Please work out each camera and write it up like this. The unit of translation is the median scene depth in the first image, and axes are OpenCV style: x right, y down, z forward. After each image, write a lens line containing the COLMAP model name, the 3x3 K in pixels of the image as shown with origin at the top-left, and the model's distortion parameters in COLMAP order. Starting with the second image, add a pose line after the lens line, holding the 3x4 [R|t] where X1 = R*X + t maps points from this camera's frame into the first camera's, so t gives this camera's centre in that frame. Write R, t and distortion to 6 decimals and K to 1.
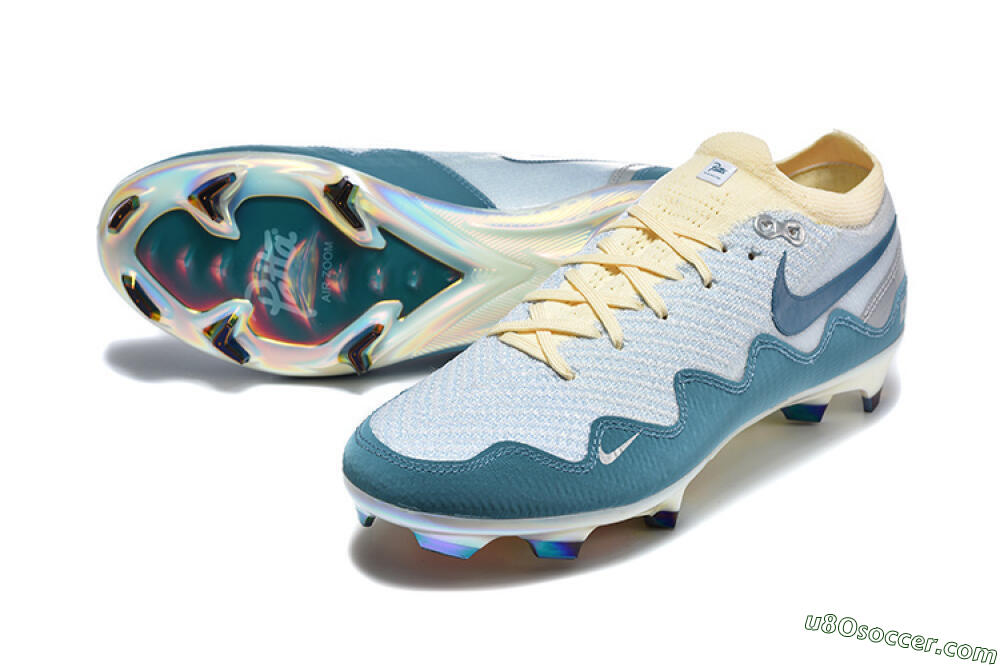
lens RADIAL K [[2560.4, 0, 500.0], [0, 2560.4, 333.5], [0, 0, 1]] dist [0.006259, -0.094957]
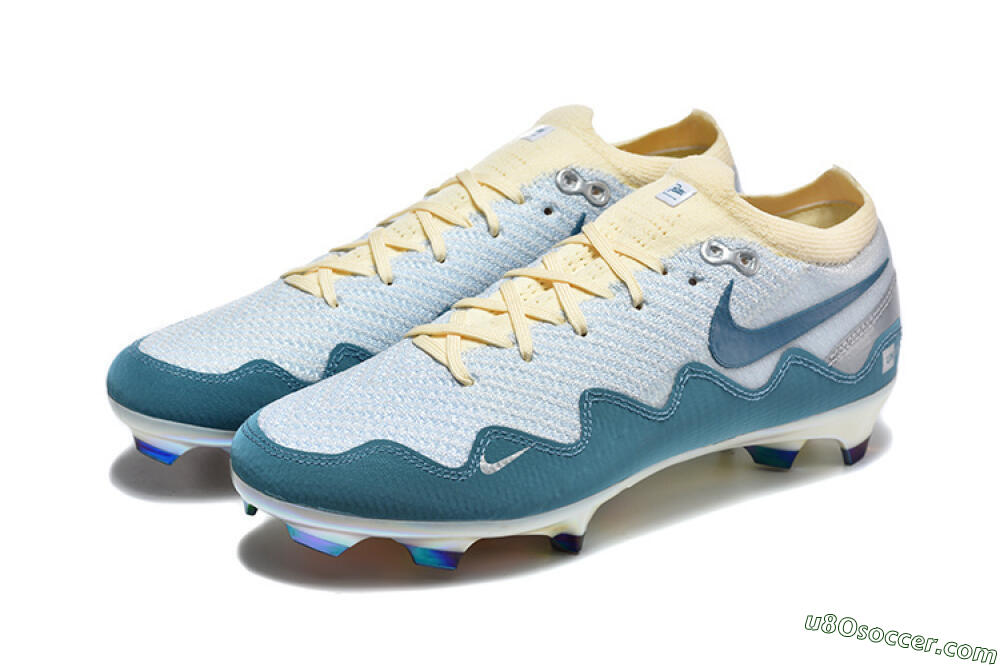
lens RADIAL K [[2560.4, 0, 500.0], [0, 2560.4, 333.5], [0, 0, 1]] dist [0.006259, -0.094957]
pose [[0.974578, 0.083487, -0.207913, 0.234511], [-0.092588, 0.995109, -0.034417, 0.029809], [0.204022, 0.052792, 0.977542, 0.048125]]
